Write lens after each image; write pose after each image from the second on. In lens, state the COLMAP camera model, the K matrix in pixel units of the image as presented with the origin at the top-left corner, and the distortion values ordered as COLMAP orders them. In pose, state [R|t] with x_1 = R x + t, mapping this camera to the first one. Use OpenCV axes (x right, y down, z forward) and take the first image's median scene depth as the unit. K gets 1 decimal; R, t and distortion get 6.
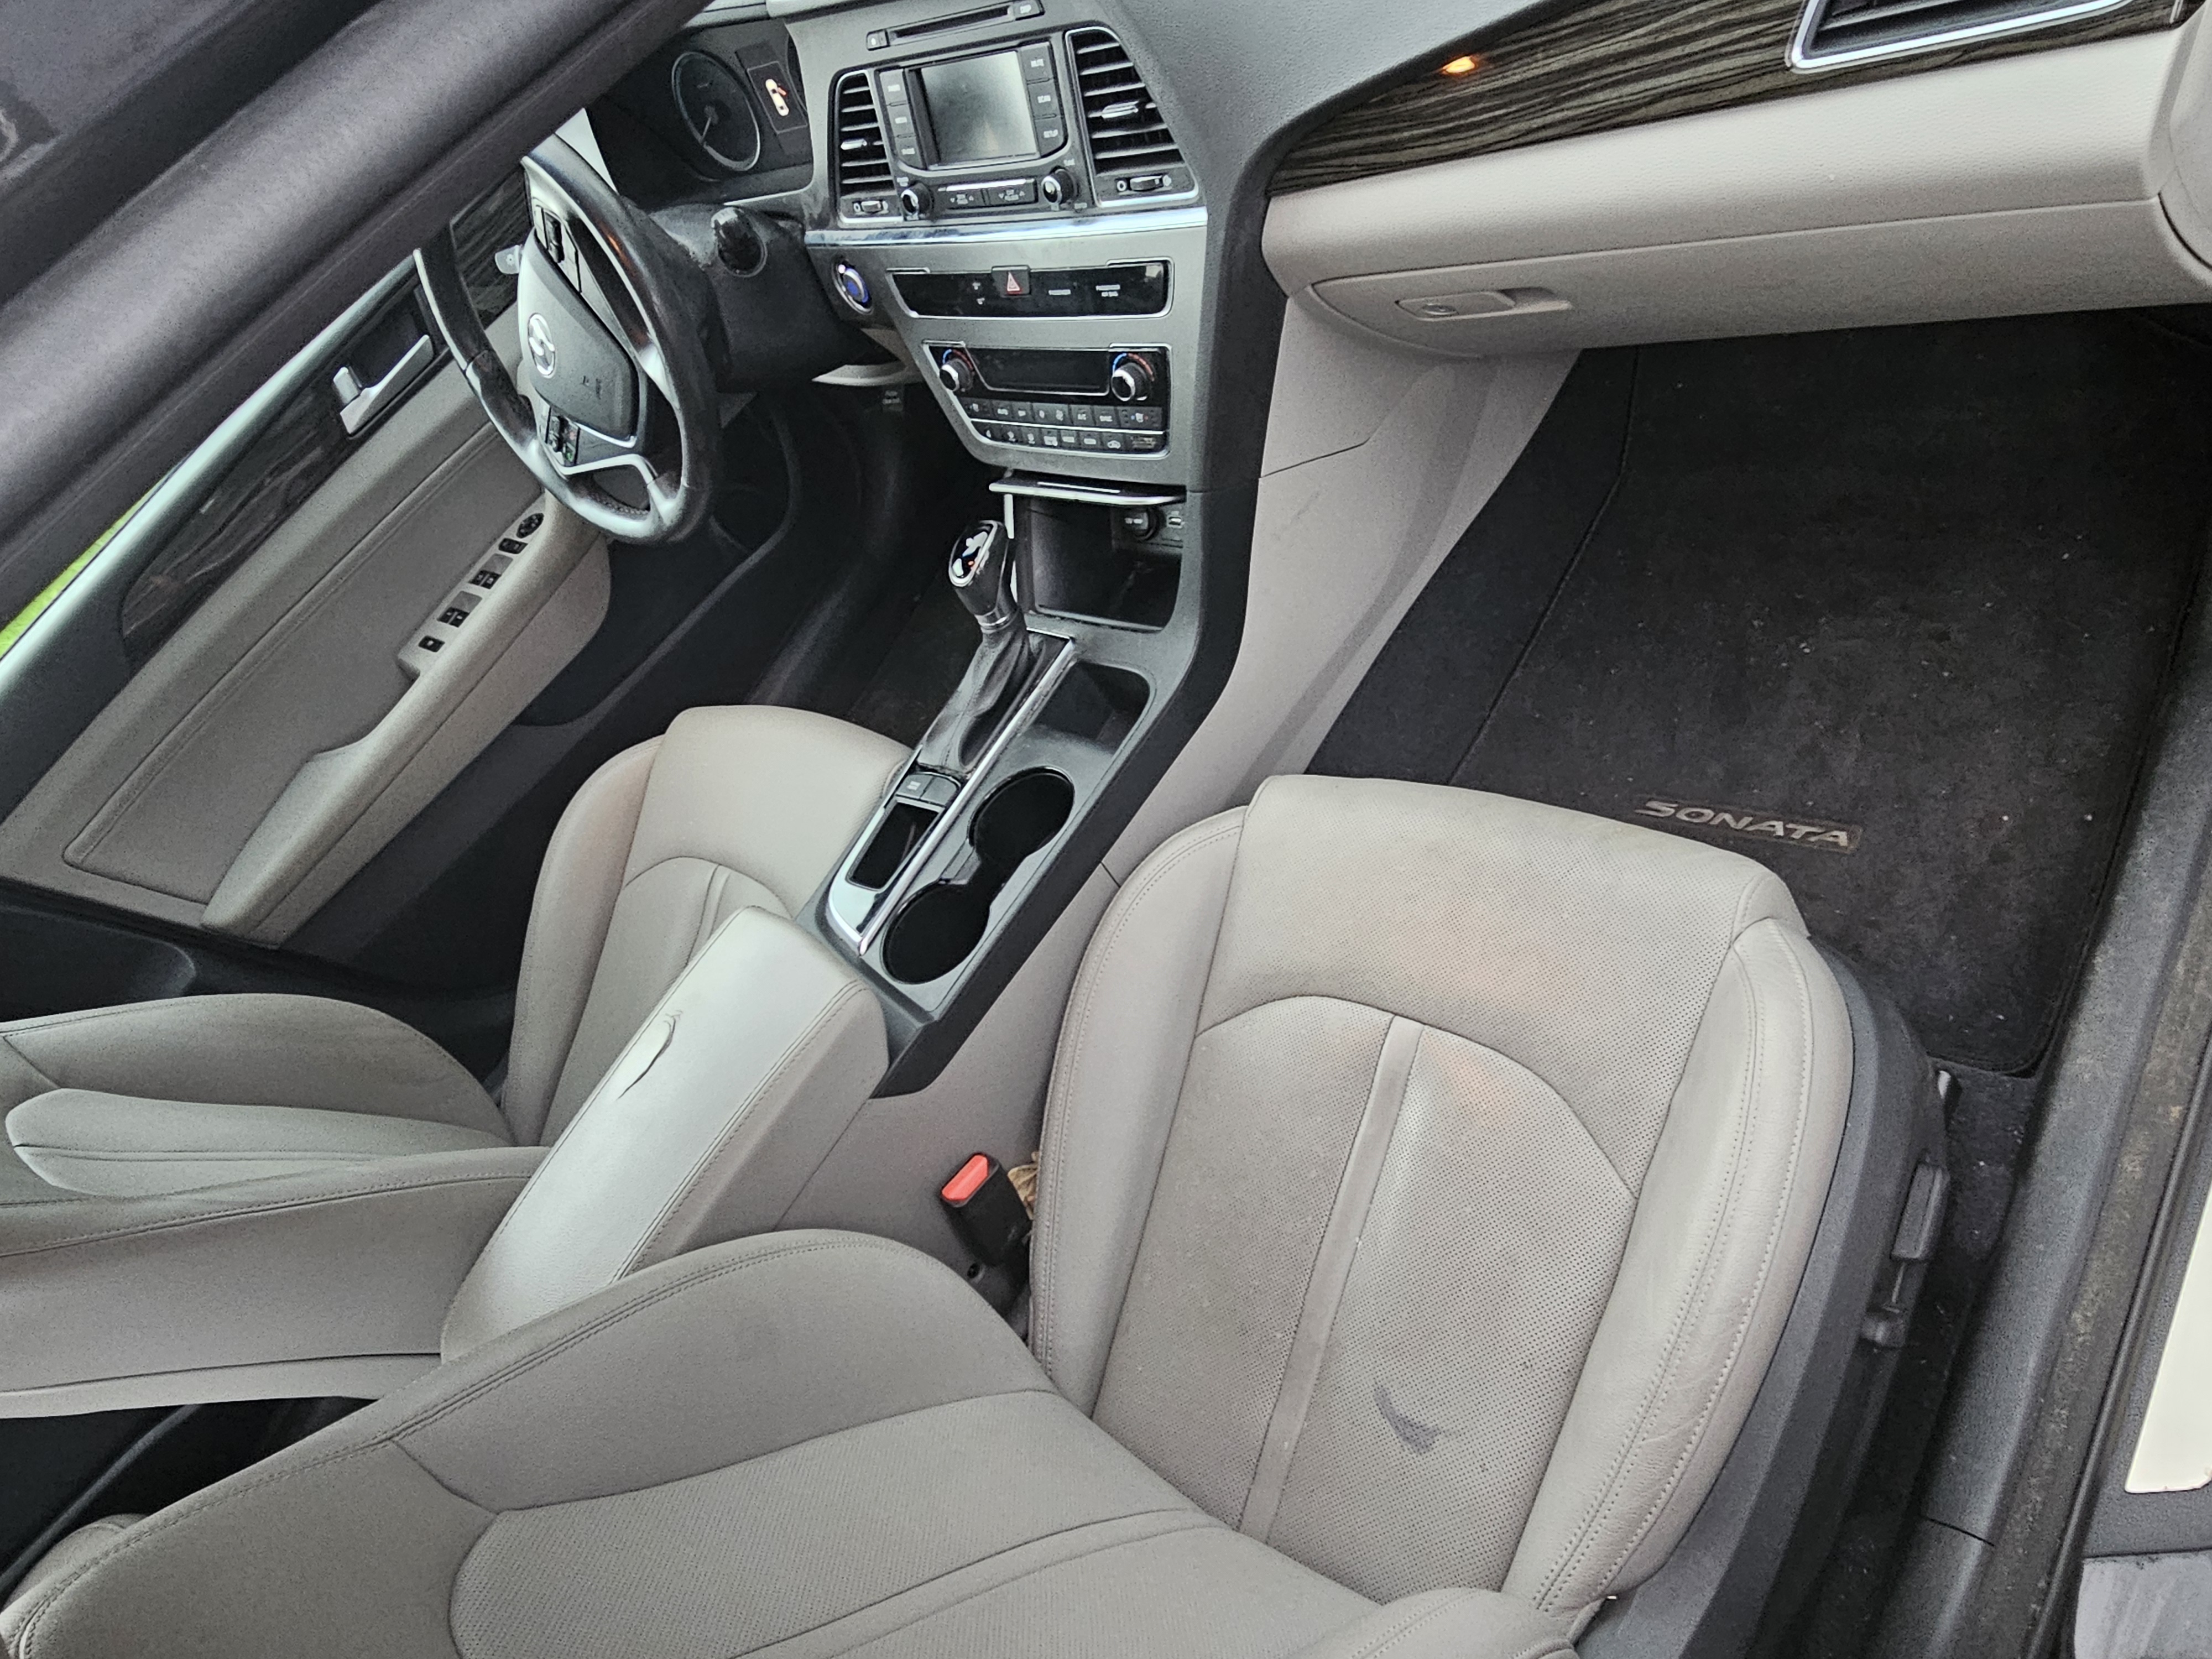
lens RADIAL K [[1459.5, 0, 1106.0], [0, 1459.5, 829.5], [0, 0, 1]] dist [-0.003276, -0.001411]
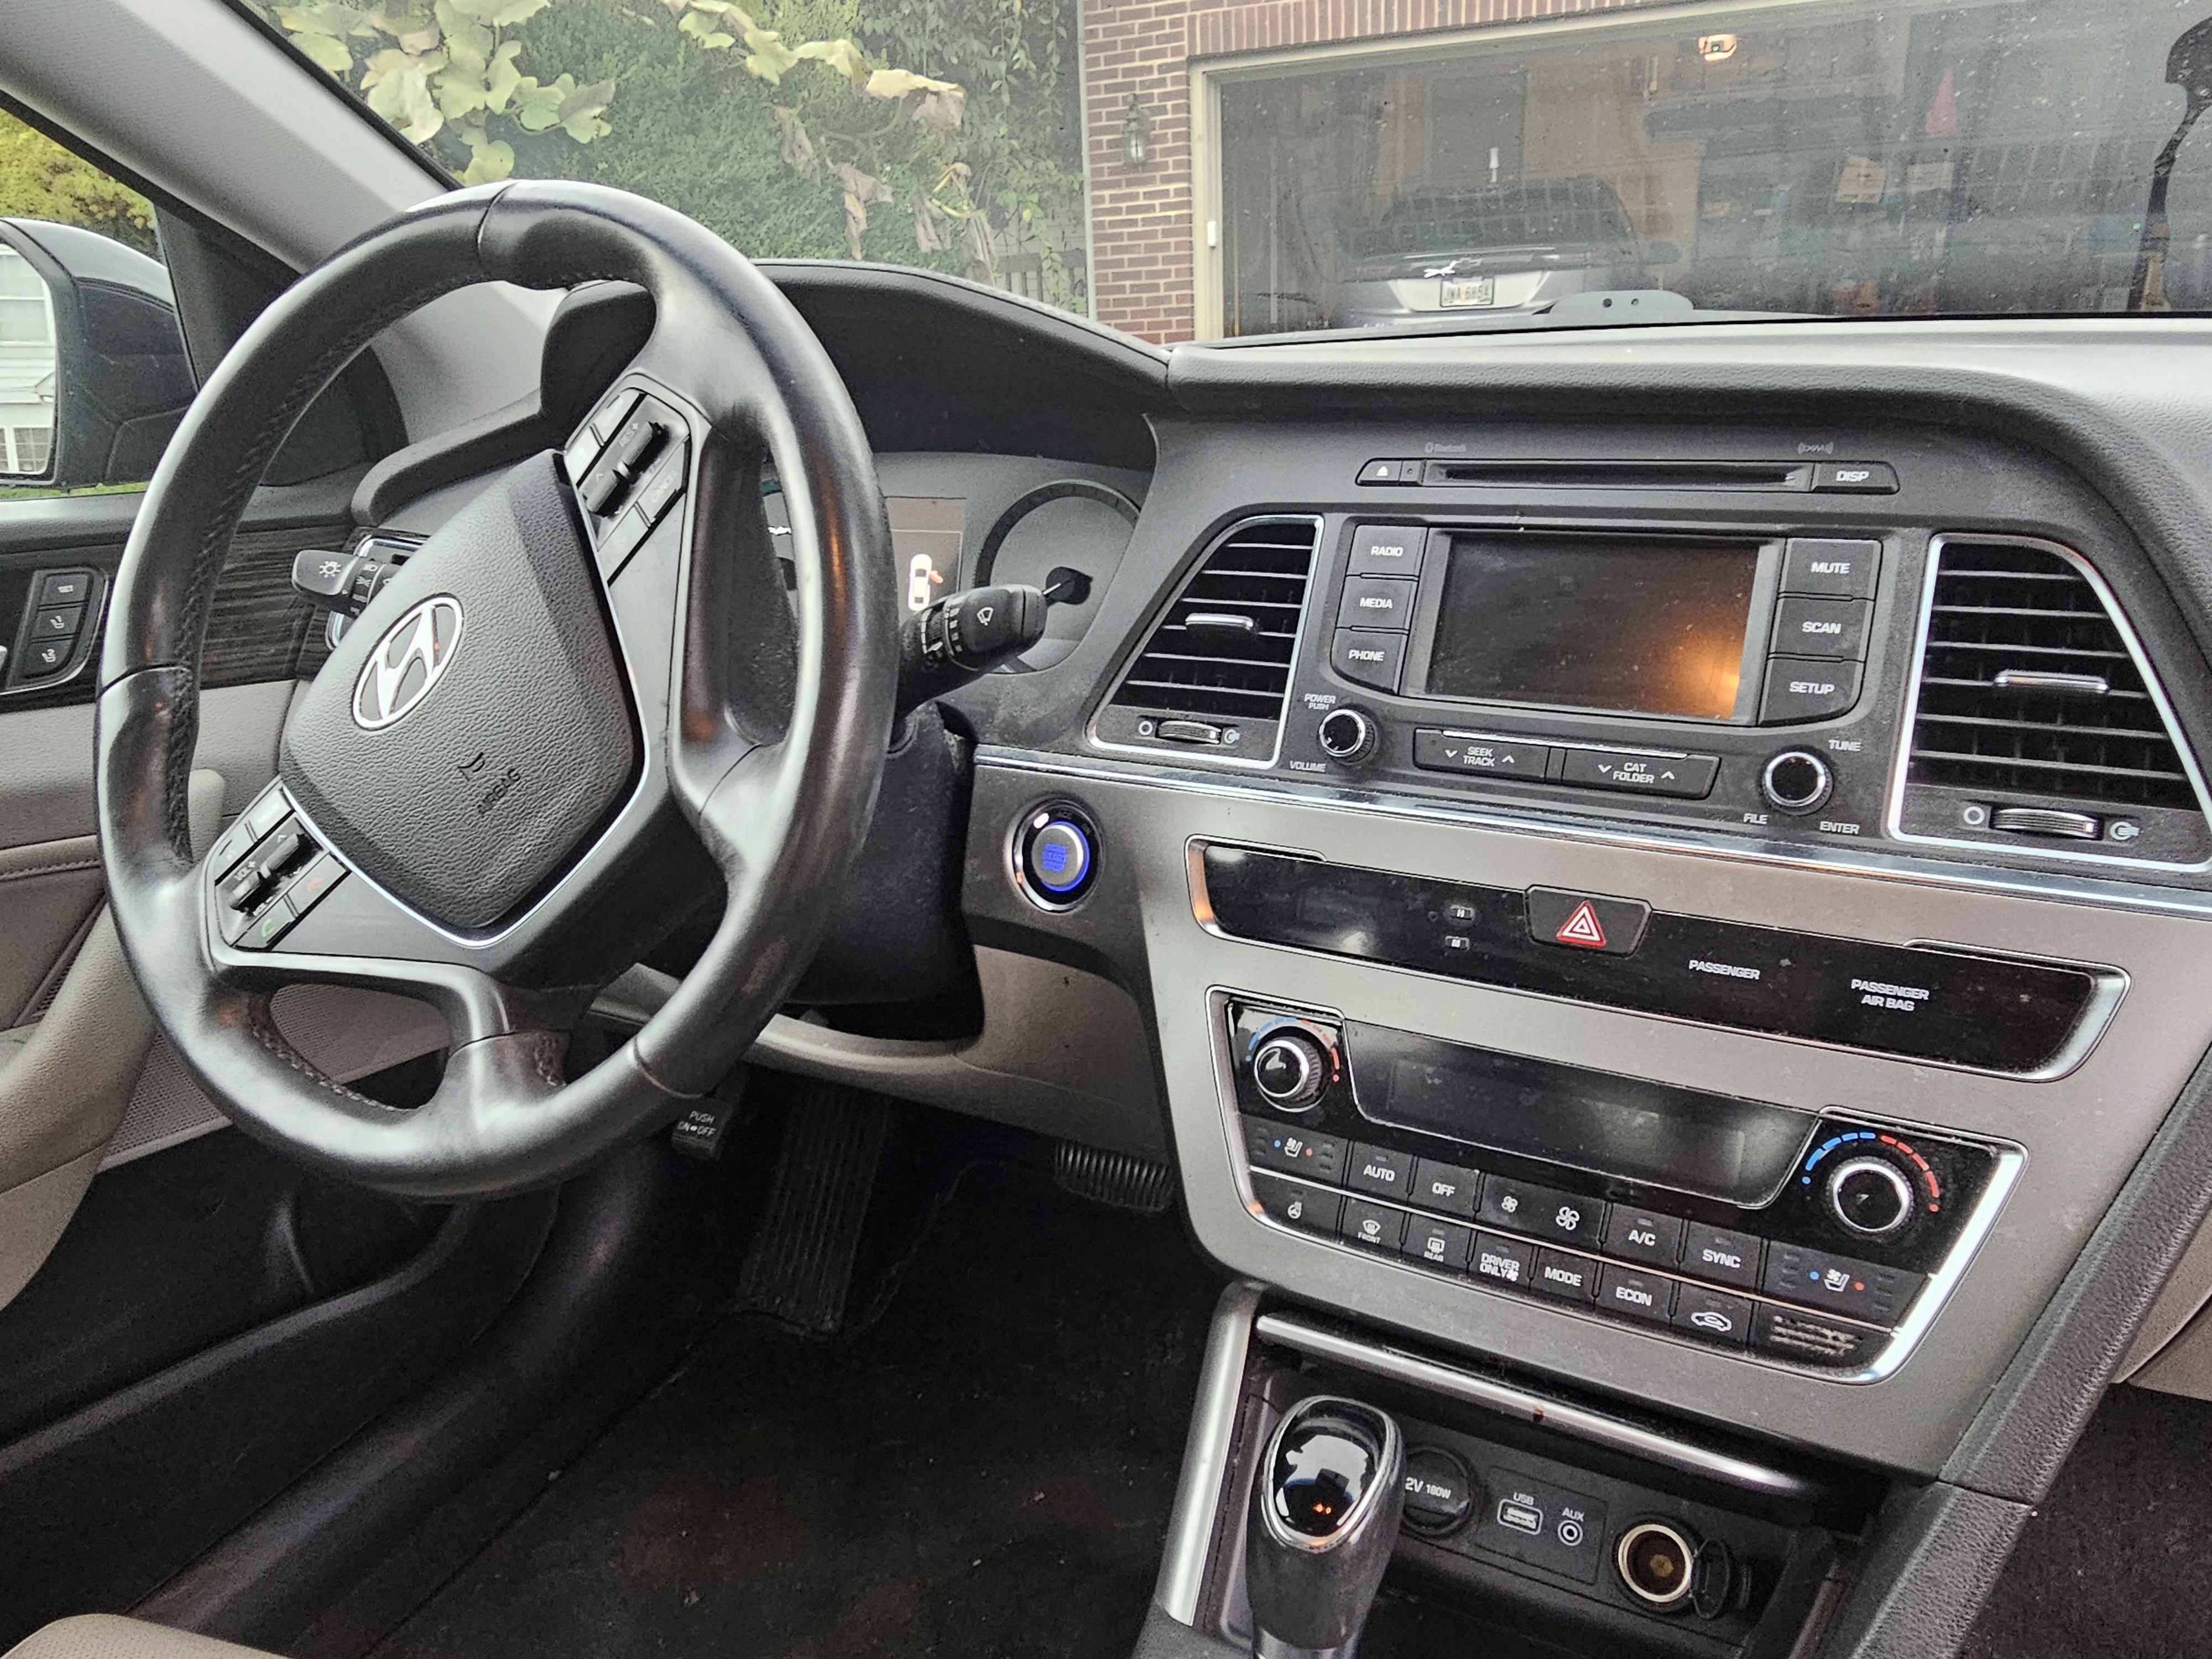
lens RADIAL K [[1459.5, 0, 1106.0], [0, 1459.5, 829.5], [0, 0, 1]] dist [-0.003276, -0.001411]
pose [[0.877446, 0.403530, 0.259331, -0.314300], [-0.169775, 0.766902, -0.618901, -0.070671], [-0.448627, 0.499024, 0.741424, 0.651204]]
